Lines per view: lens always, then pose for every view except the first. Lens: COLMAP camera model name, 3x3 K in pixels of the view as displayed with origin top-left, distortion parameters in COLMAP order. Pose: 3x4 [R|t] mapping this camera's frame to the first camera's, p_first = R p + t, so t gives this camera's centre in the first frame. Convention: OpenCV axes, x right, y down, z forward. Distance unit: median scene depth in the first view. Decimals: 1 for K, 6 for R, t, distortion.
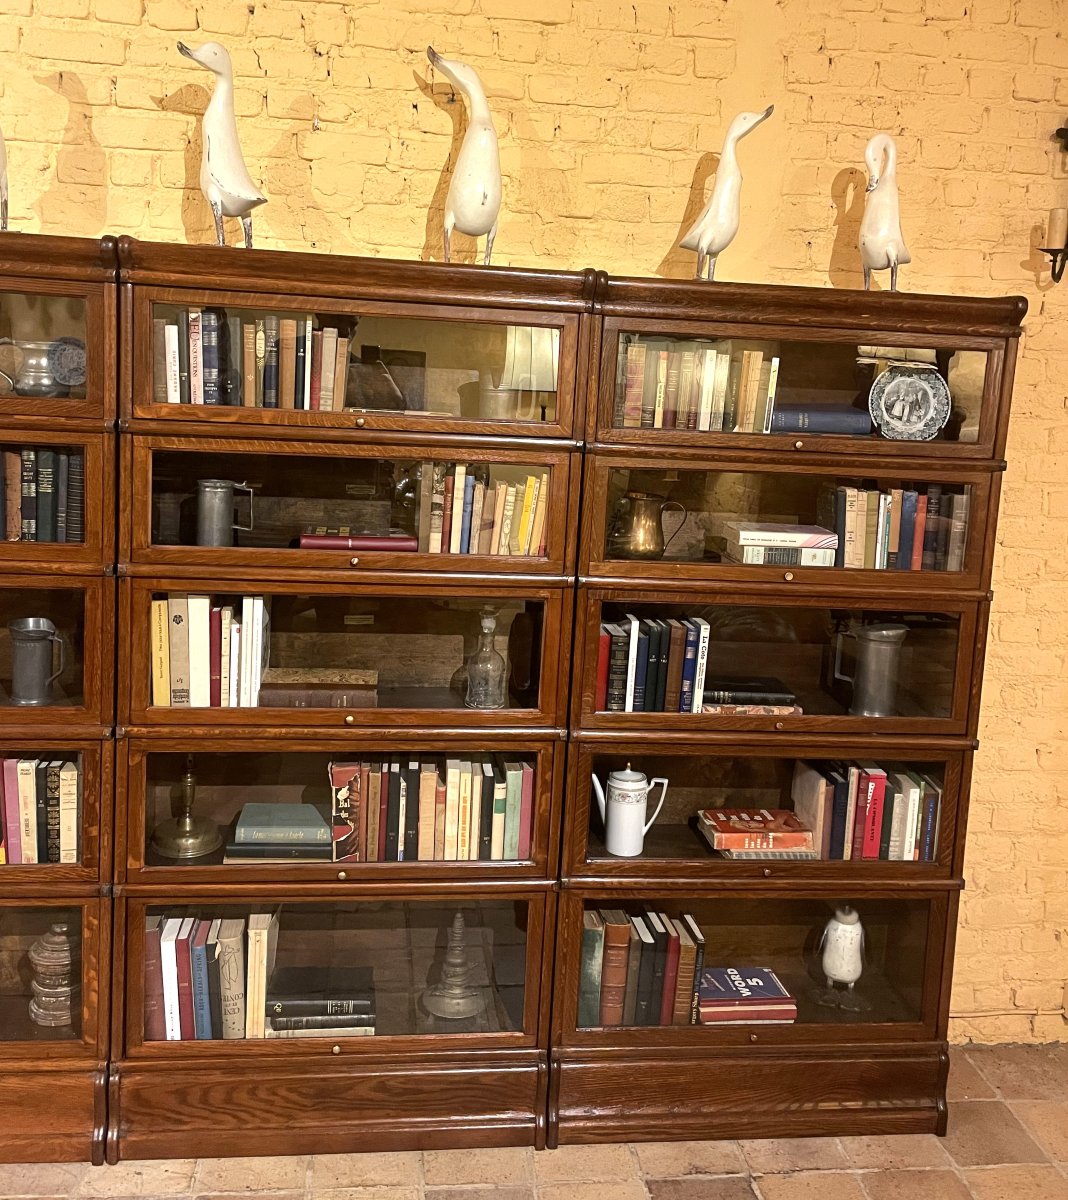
lens RADIAL K [[1148.0, 0, 528.9], [0, 1148.0, 509.6], [0, 0, 1]] dist [0.100211, -0.147721]
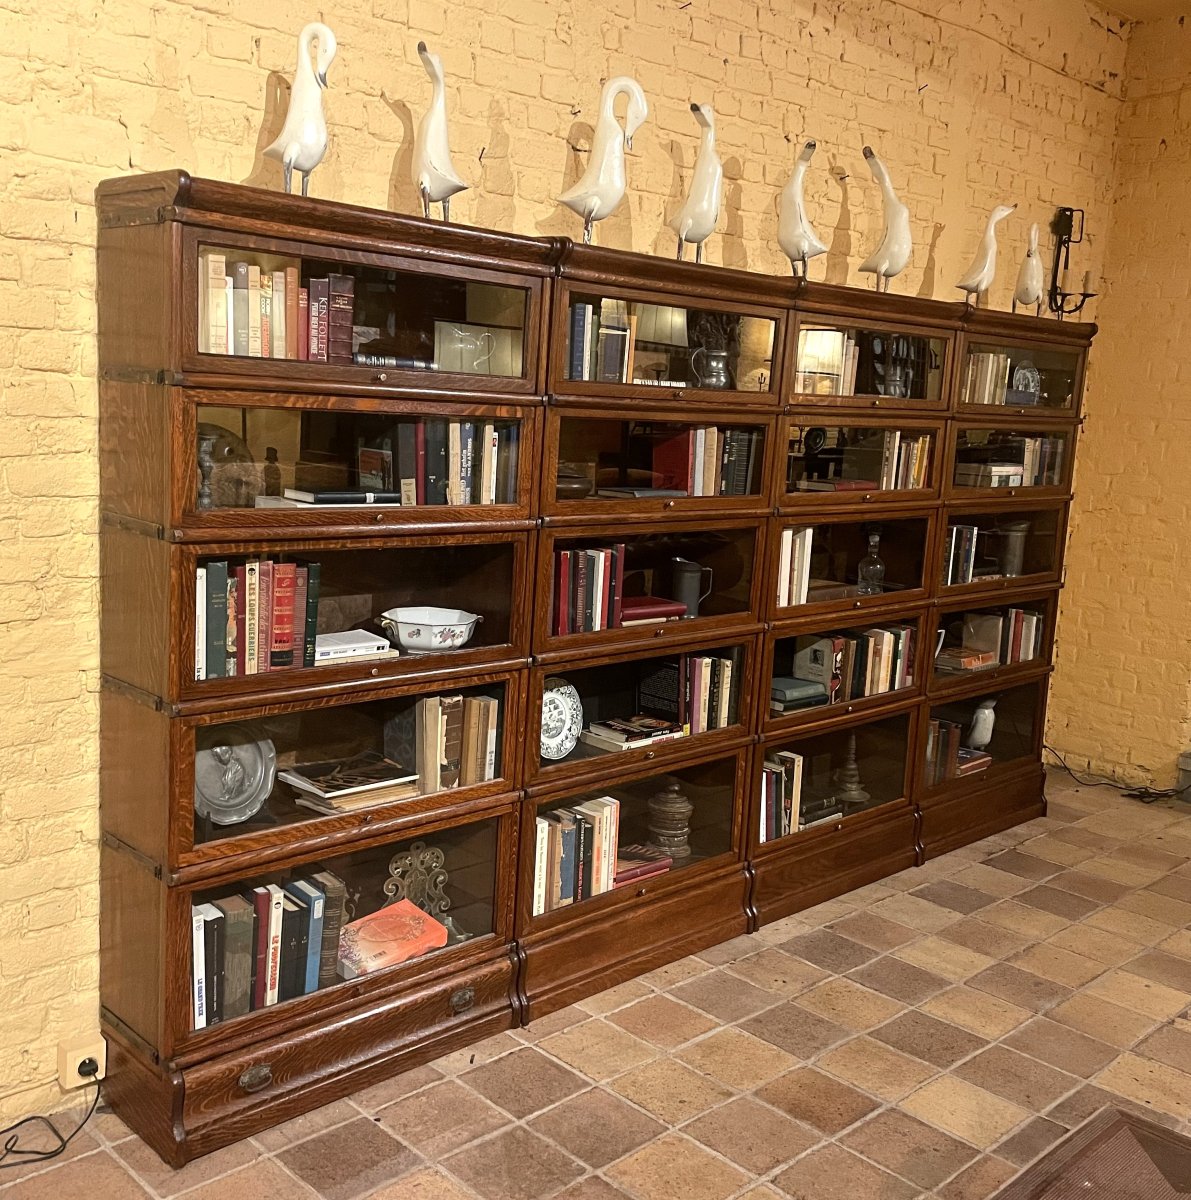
lens RADIAL K [[1281.5, 0, 556.7], [0, 1281.5, 598.1], [0, 0, 1]] dist [0.109731, -0.174638]
pose [[0.806428, -0.107335, 0.581509, -1.402158], [0.067742, 0.993683, 0.089469, -0.002419], [-0.587439, -0.032758, 0.808605, -0.120914]]
